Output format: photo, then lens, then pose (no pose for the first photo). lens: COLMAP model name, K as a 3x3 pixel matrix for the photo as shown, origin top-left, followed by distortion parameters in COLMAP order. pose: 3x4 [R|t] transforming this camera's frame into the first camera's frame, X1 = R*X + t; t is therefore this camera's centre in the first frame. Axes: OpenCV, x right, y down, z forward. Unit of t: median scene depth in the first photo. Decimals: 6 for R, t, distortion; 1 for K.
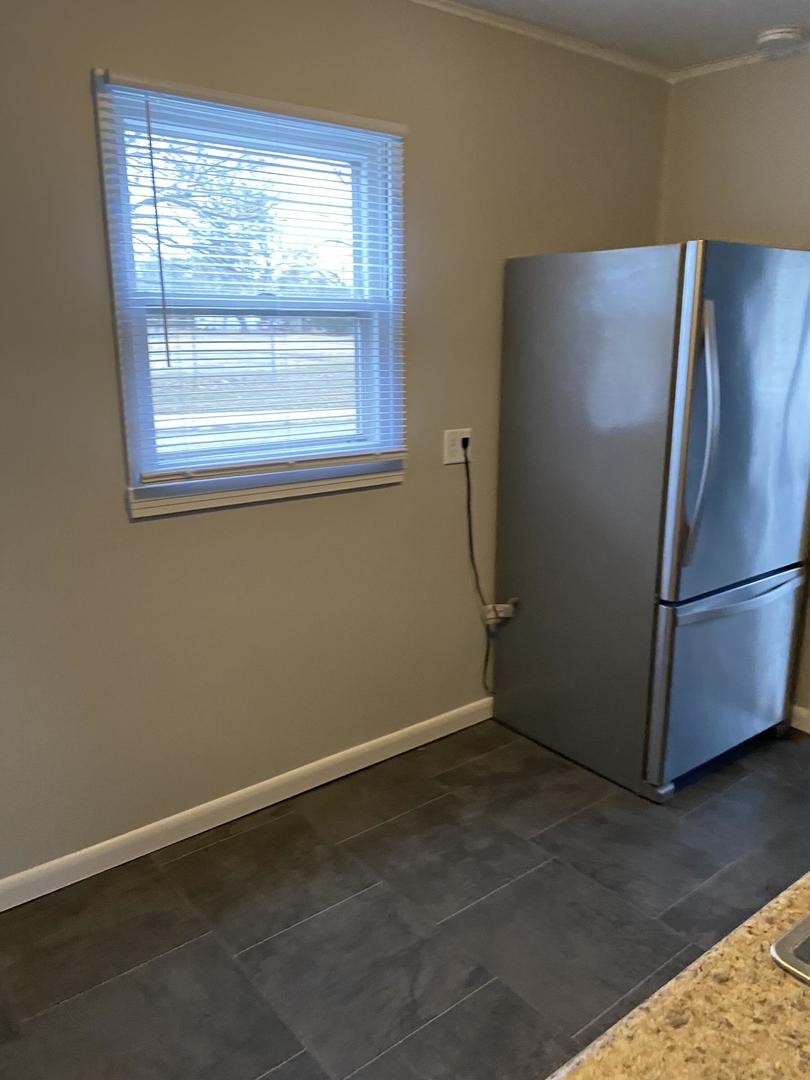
lens RADIAL K [[823.0, 0, 401.7], [0, 823.0, 544.2], [0, 0, 1]] dist [0.005477, -0.013852]
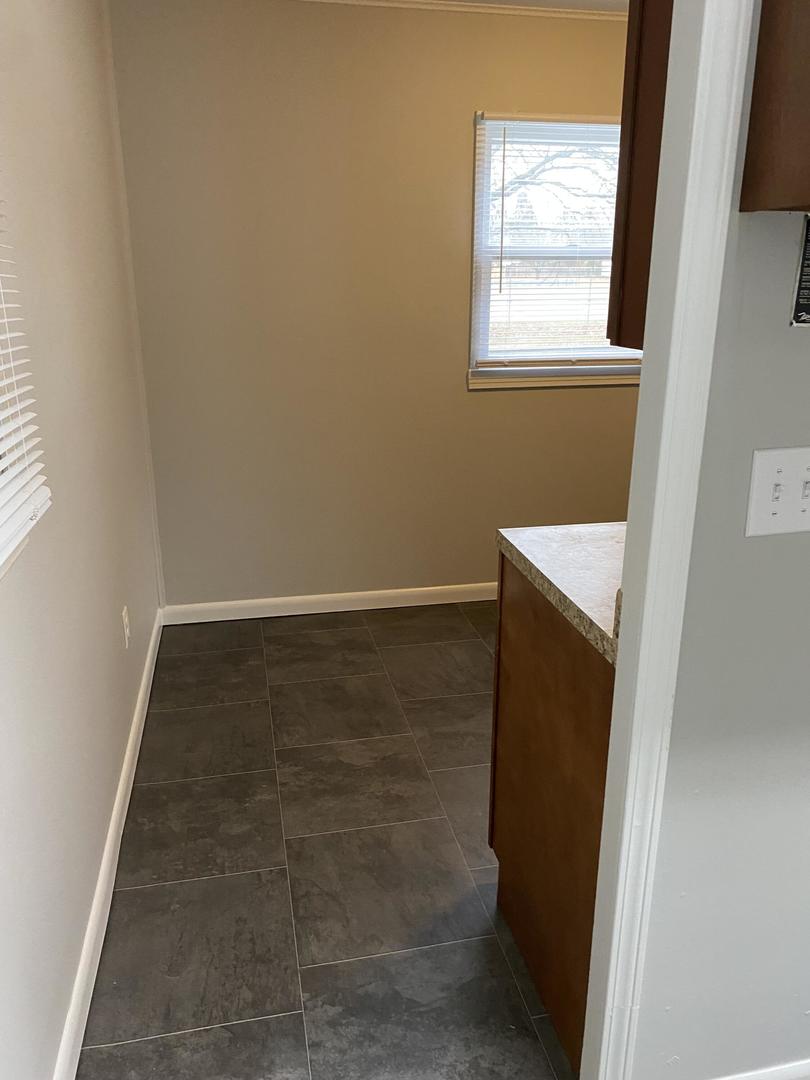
lens RADIAL K [[823.0, 0, 401.7], [0, 823.0, 544.2], [0, 0, 1]] dist [0.005477, -0.013852]
pose [[0.890783, 0.134257, -0.434144, 0.653049], [-0.110783, 0.990695, 0.079061, -0.043769], [0.440719, -0.022331, 0.897367, 0.287027]]
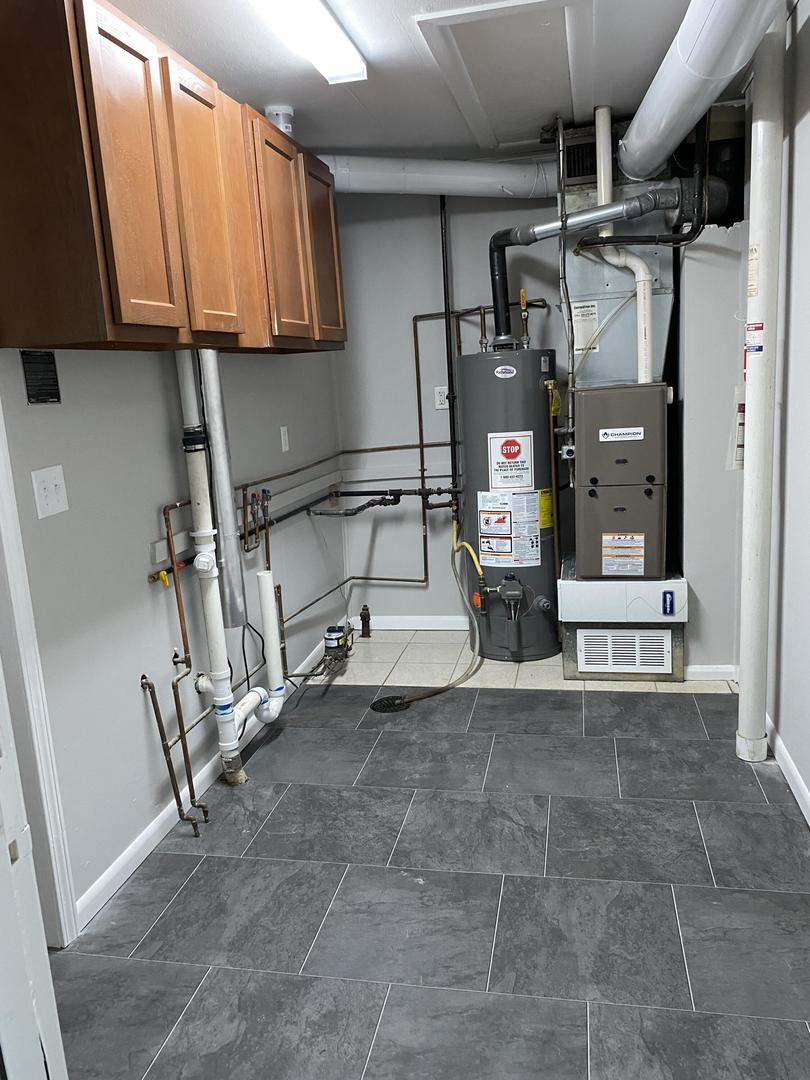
lens RADIAL K [[823.0, 0, 401.7], [0, 823.0, 544.2], [0, 0, 1]] dist [0.005477, -0.013852]
pose [[0.769282, -0.171476, 0.615468, -0.735906], [0.210665, 0.977517, 0.009034, 0.033111], [-0.603179, 0.122708, 0.788110, -0.007647]]
